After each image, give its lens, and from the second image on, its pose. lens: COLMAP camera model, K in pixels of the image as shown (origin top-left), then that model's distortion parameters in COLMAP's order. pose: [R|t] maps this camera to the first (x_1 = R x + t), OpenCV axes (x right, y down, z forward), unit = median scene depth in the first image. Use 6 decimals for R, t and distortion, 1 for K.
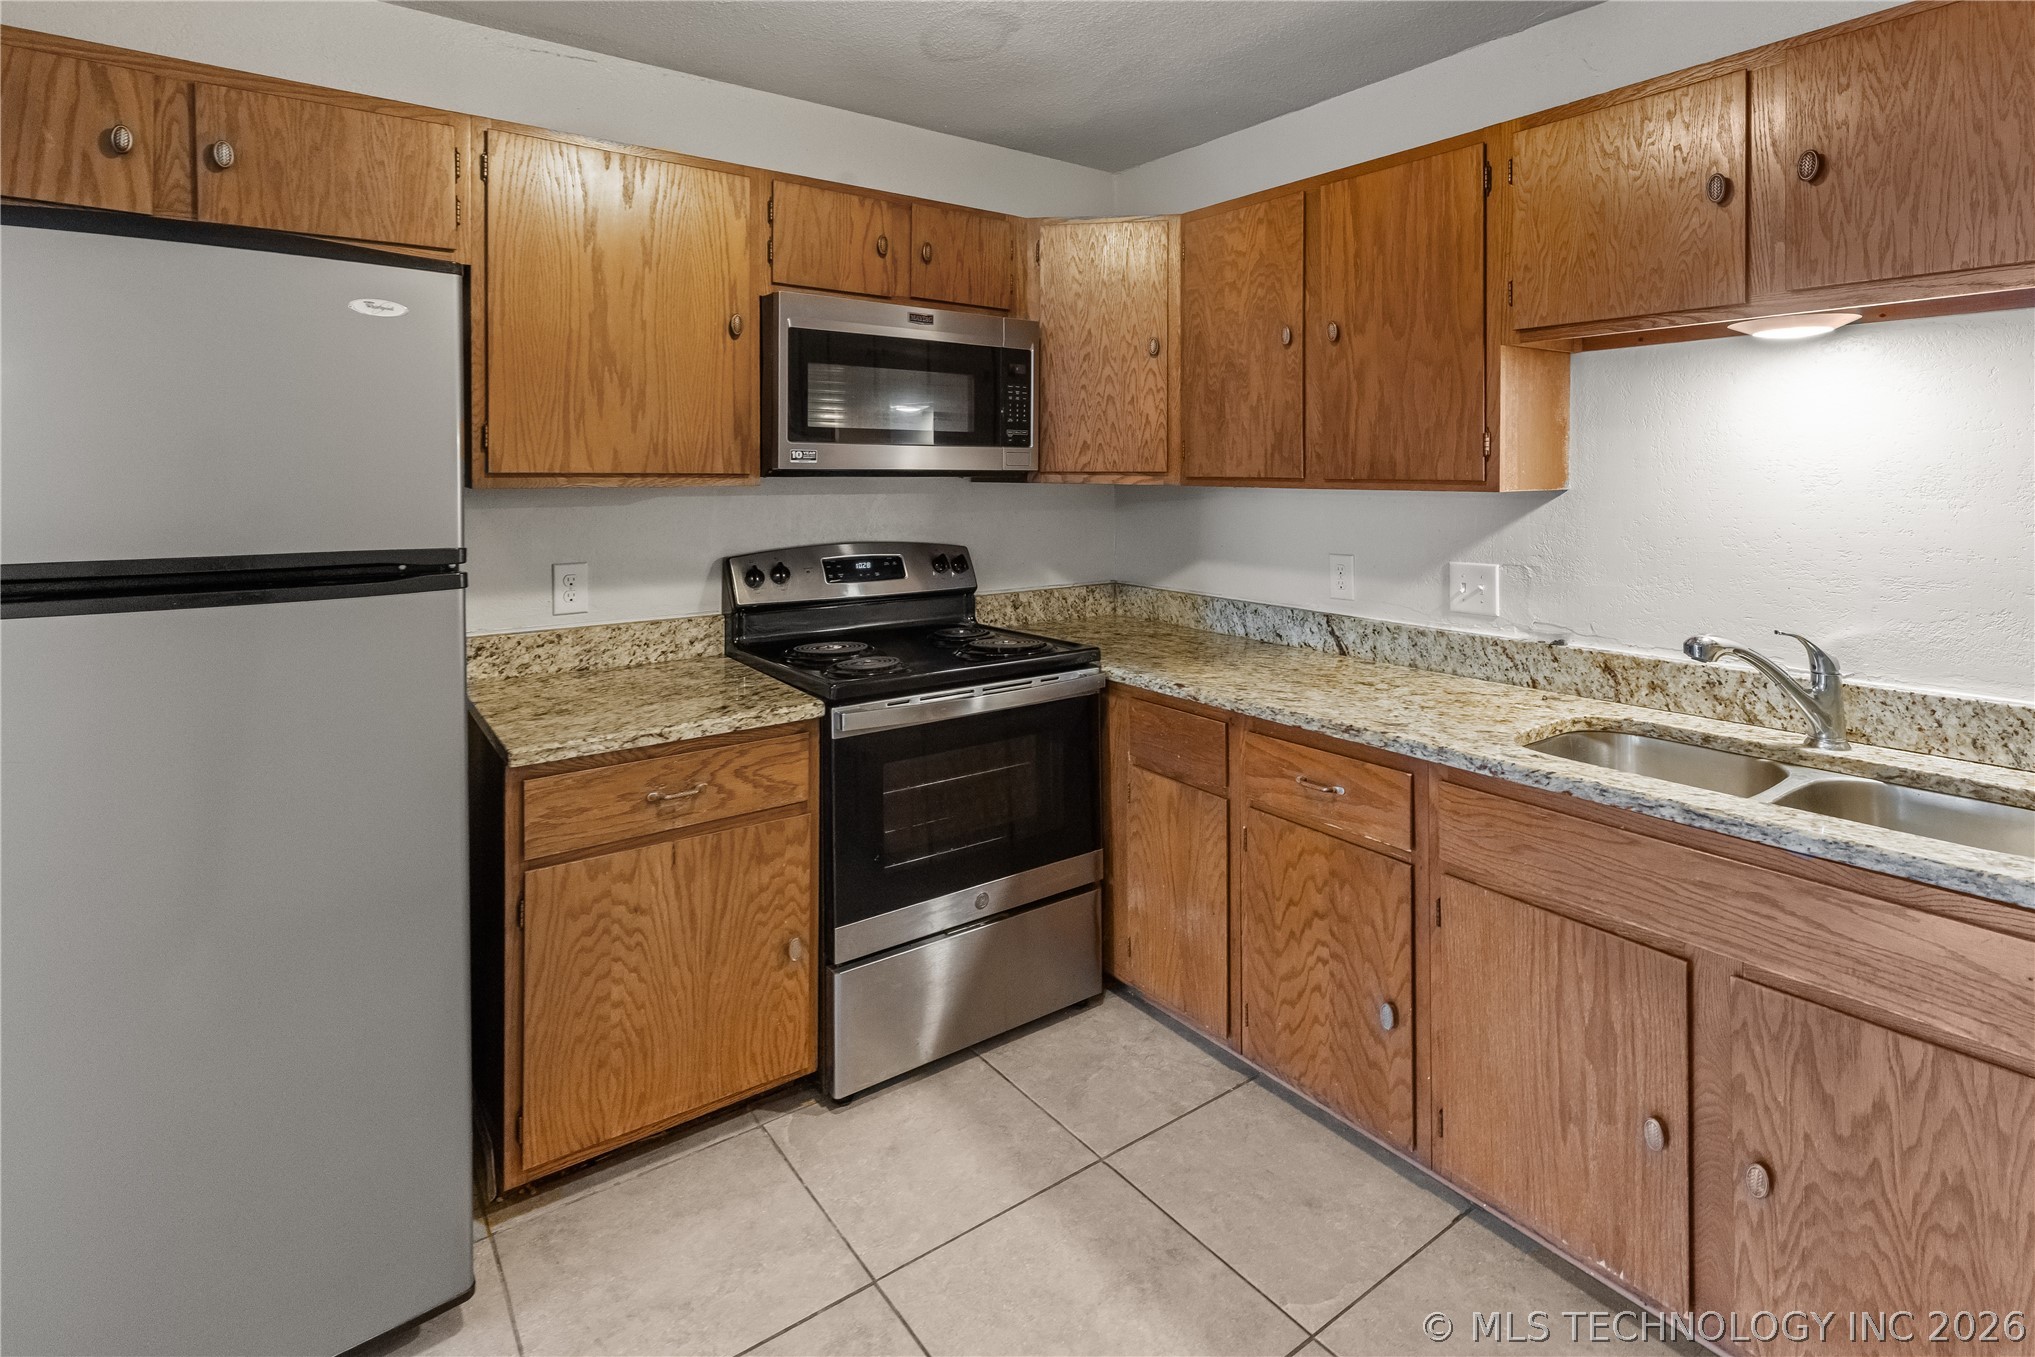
lens RADIAL K [[994.0, 0, 1019.8], [0, 994.0, 481.1], [0, 0, 1]] dist [0.000436, -0.000696]
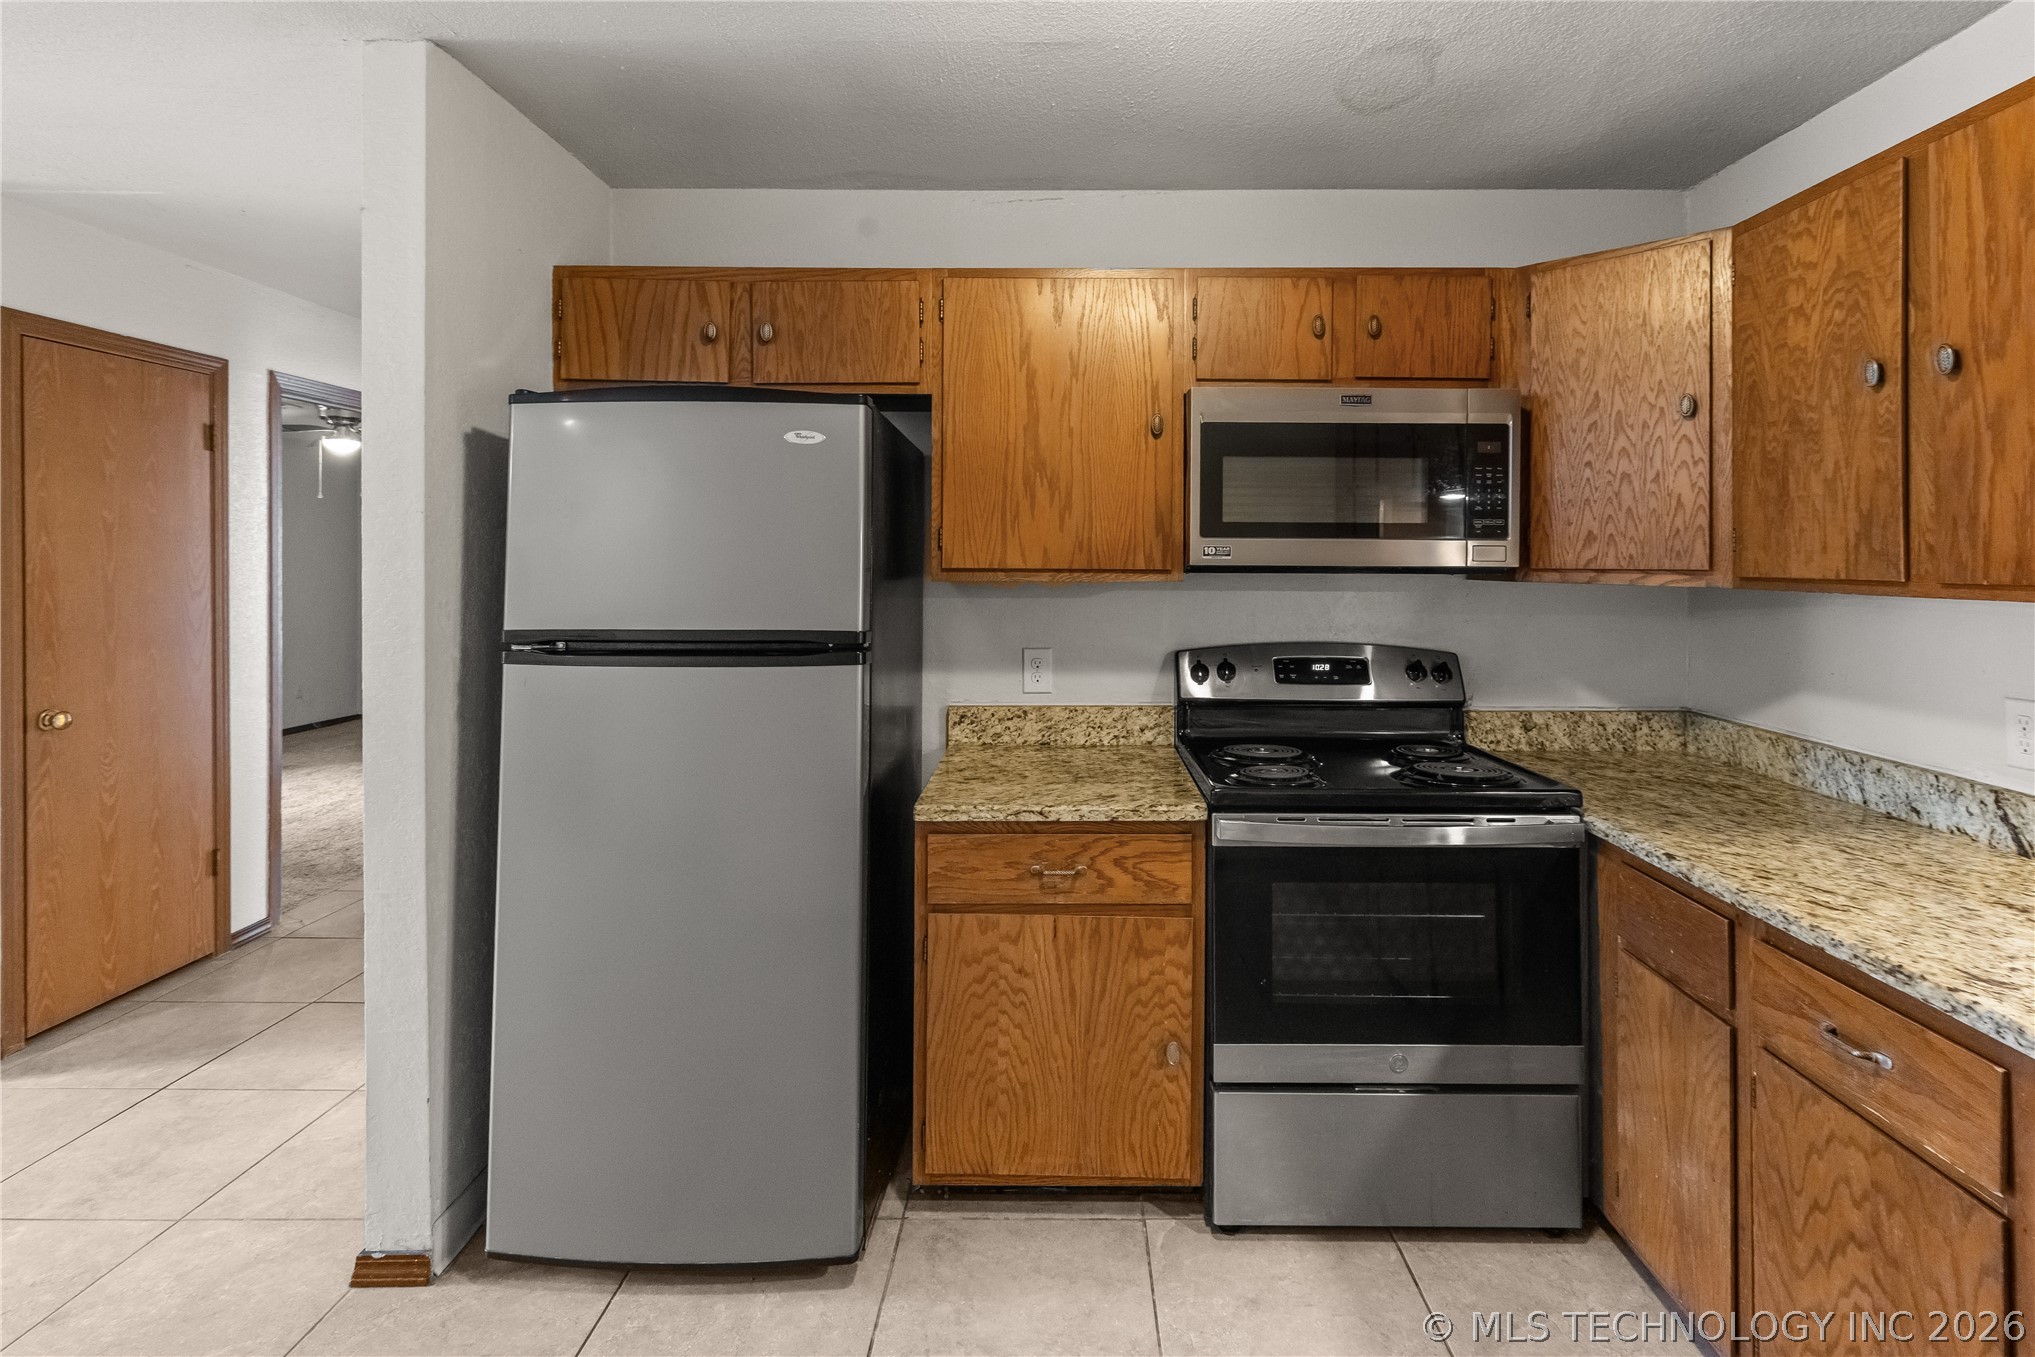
lens RADIAL K [[968.3, 0, 1058.7], [0, 968.3, 559.5], [0, 0, 1]] dist [0.002963, -0.001318]
pose [[0.803515, 0.000341, -0.595284, 0.239612], [-0.008617, 0.999902, -0.011058, -0.006248], [0.595222, 0.014014, 0.803439, 0.144743]]
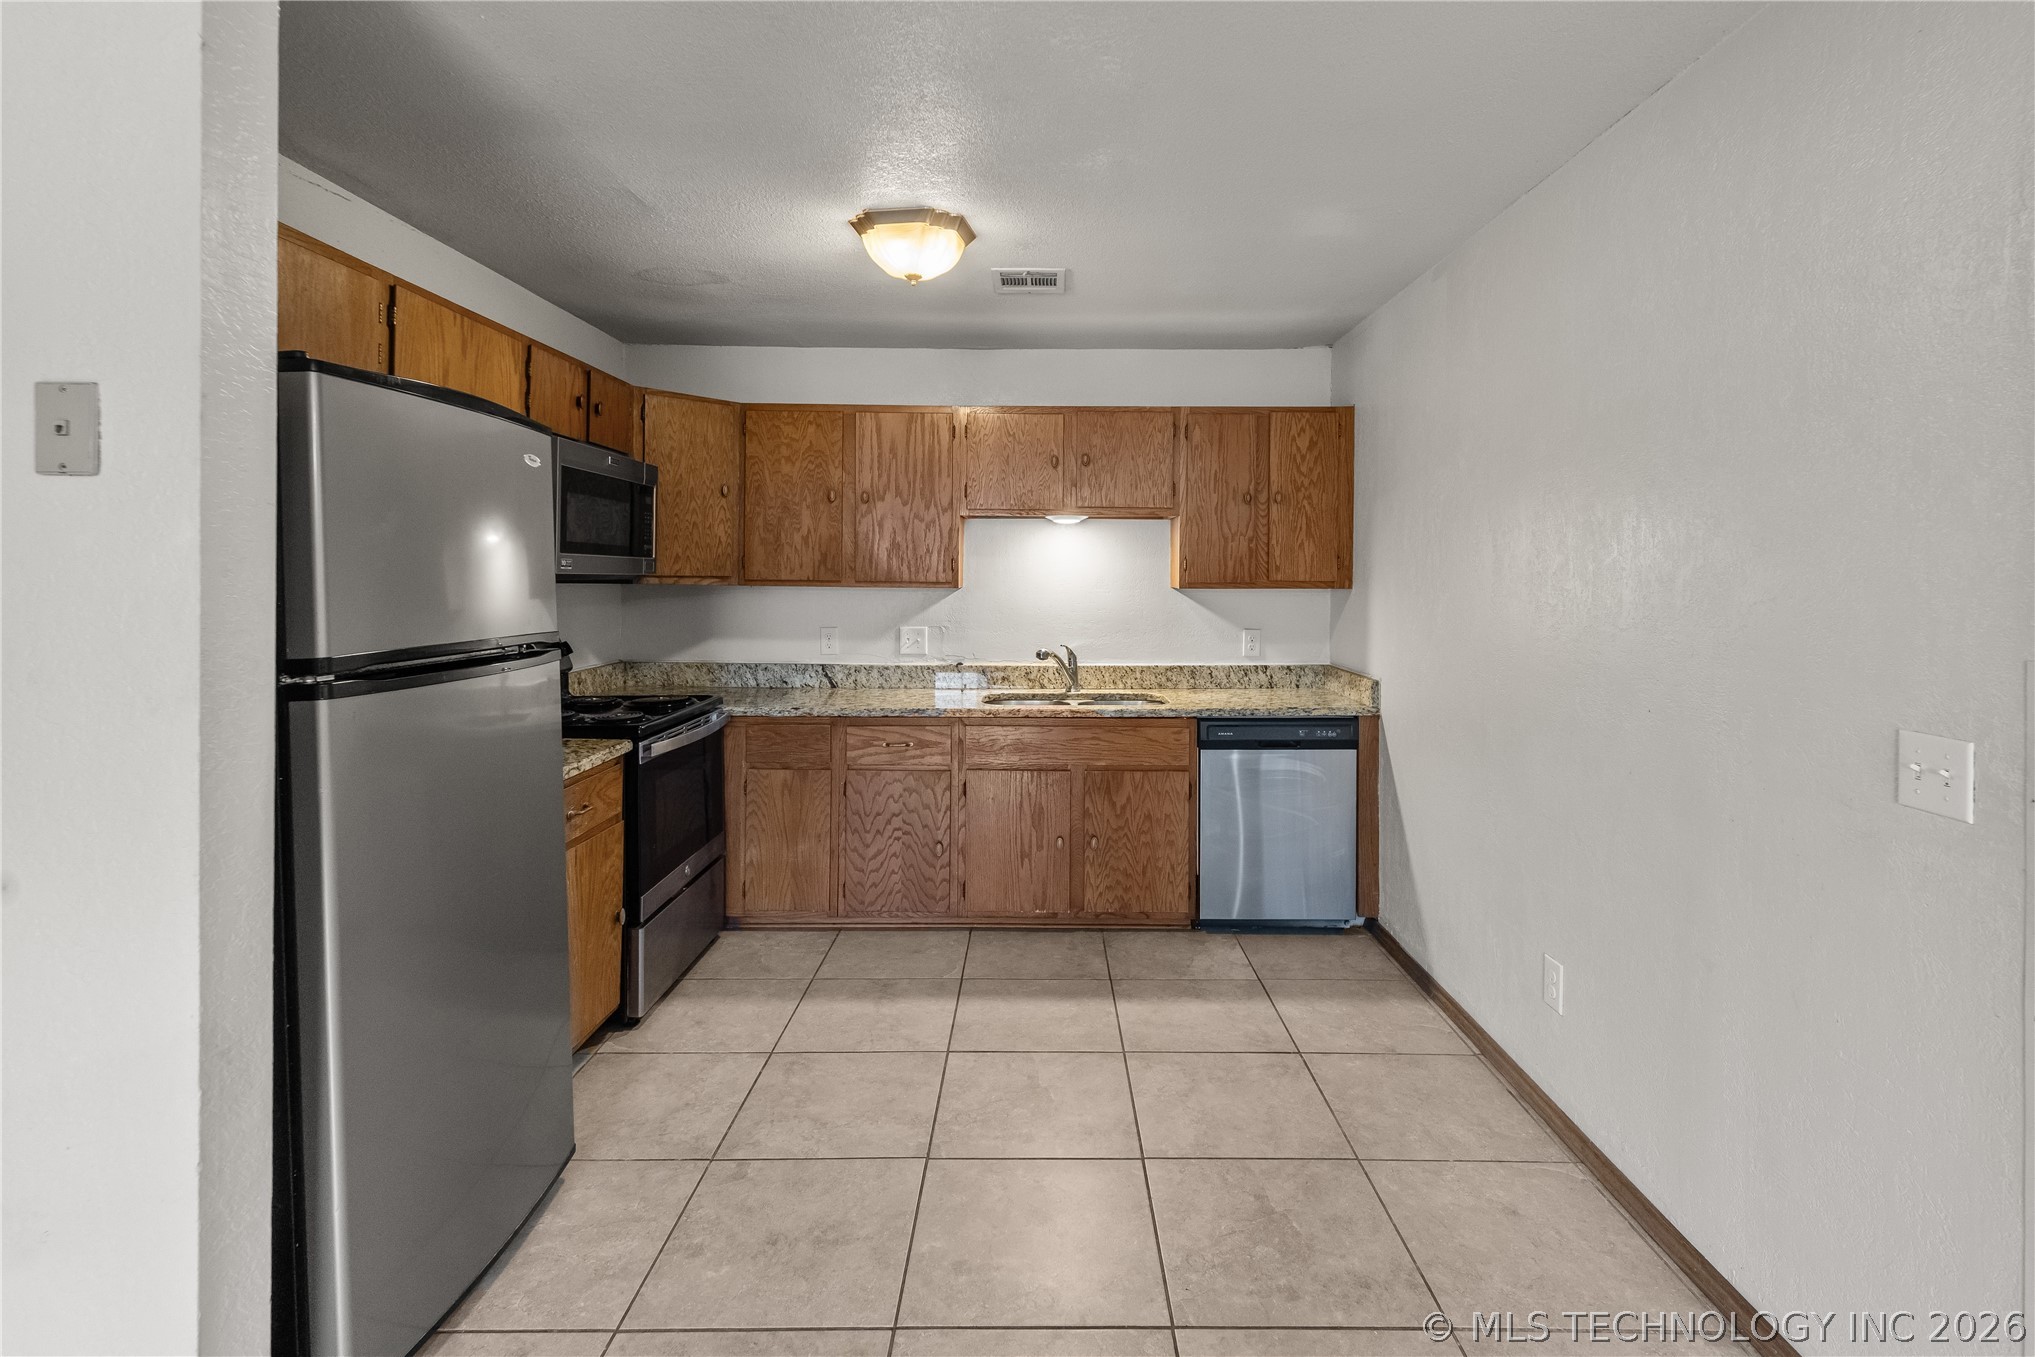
lens RADIAL K [[955.2, 0, 1062.9], [0, 955.2, 574.0], [0, 0, 1]] dist [0.001181, -0.000007]
pose [[0.575890, 0.006238, 0.817503, -0.918794], [-0.000354, 0.999973, -0.007381, -0.002936], [-0.817527, 0.003962, 0.575877, -0.272384]]
